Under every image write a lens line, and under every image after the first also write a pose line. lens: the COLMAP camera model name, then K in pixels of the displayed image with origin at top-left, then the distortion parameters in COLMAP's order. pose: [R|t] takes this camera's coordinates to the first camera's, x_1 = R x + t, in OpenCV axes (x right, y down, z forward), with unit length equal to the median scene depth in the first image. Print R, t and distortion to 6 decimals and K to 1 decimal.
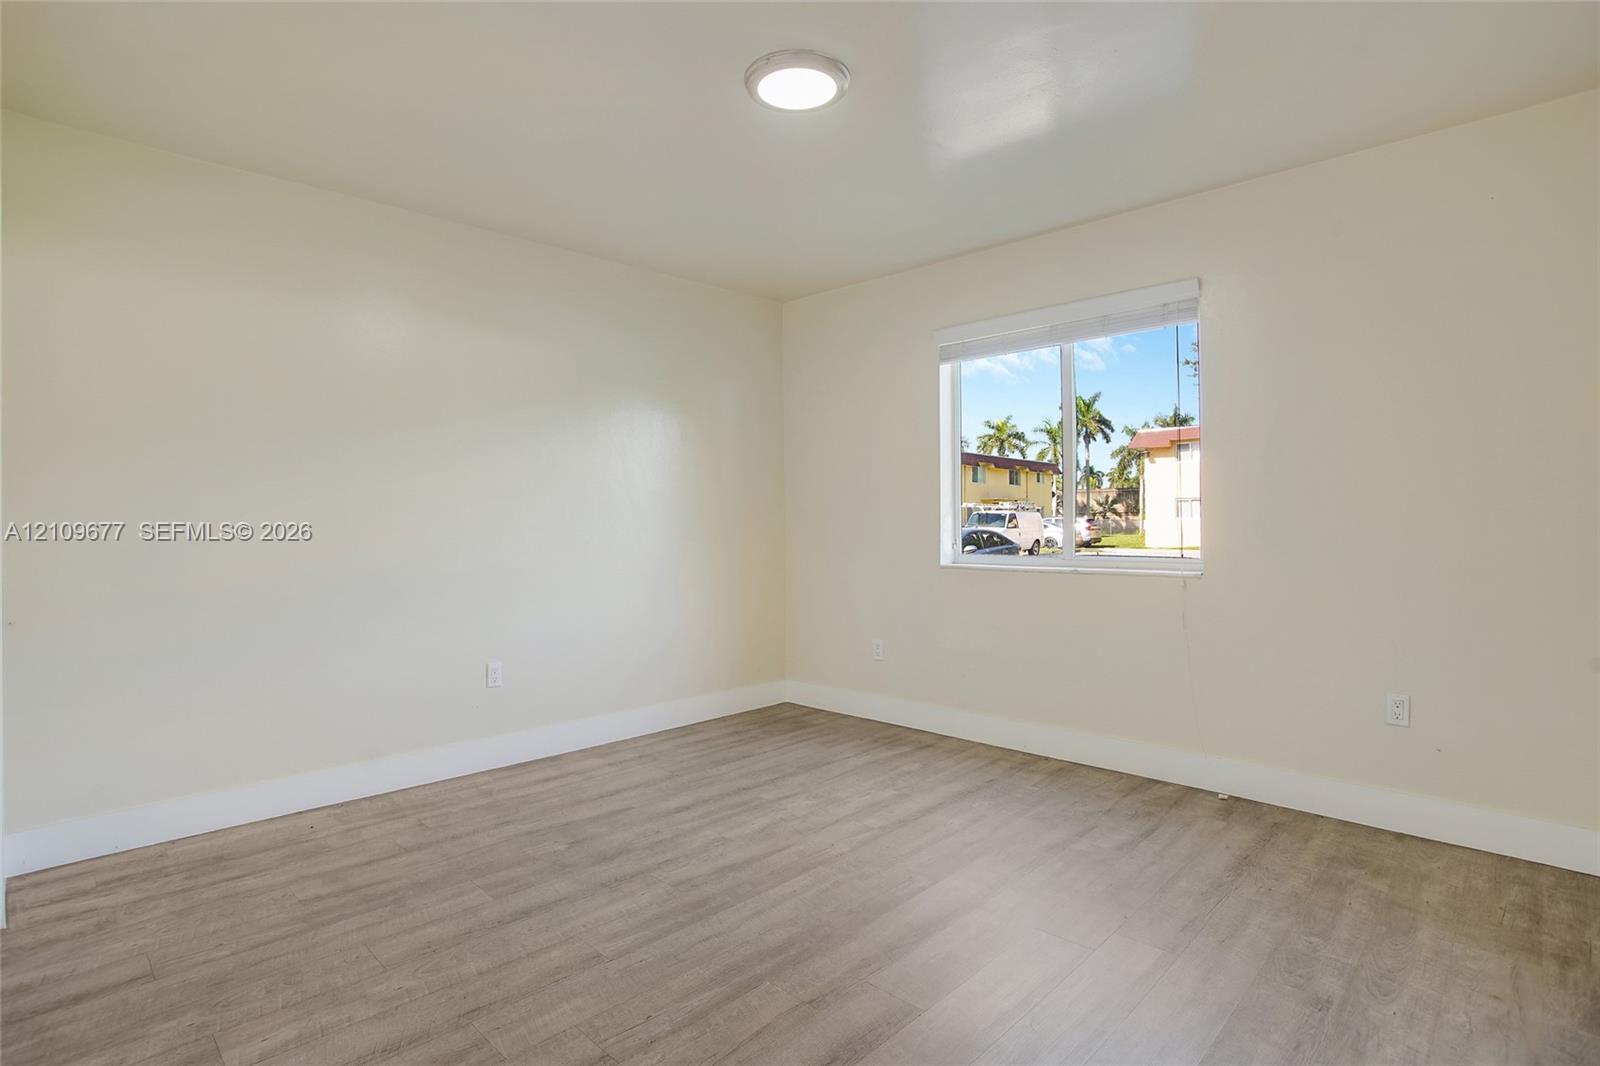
lens RADIAL K [[830.2, 0, 800.0], [0, 830.2, 533.0], [0, 0, 1]] dist [-0.088855, 0.066780]
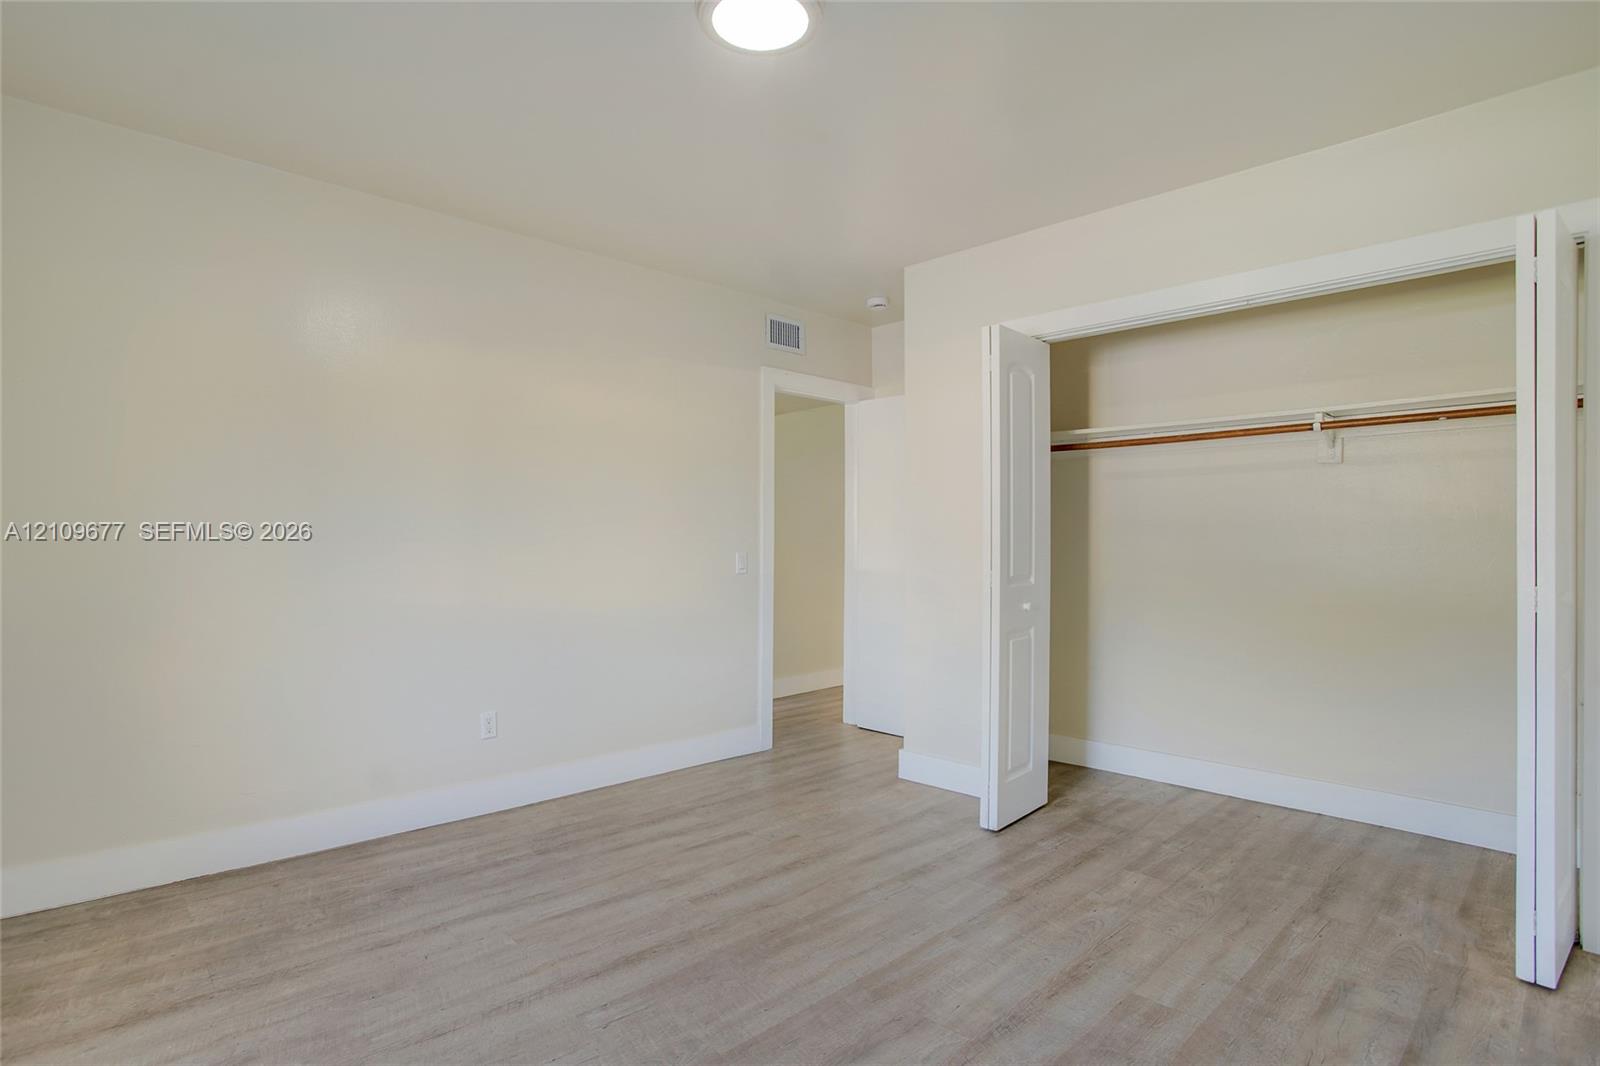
lens RADIAL K [[830.2, 0, 800.0], [0, 830.2, 533.0], [0, 0, 1]] dist [-0.088855, 0.066780]
pose [[-0.999361, 0.009359, 0.034495, -0.077192], [0.009385, 0.999956, 0.000614, -0.020868], [-0.034488, 0.000938, -0.999405, 1.958408]]
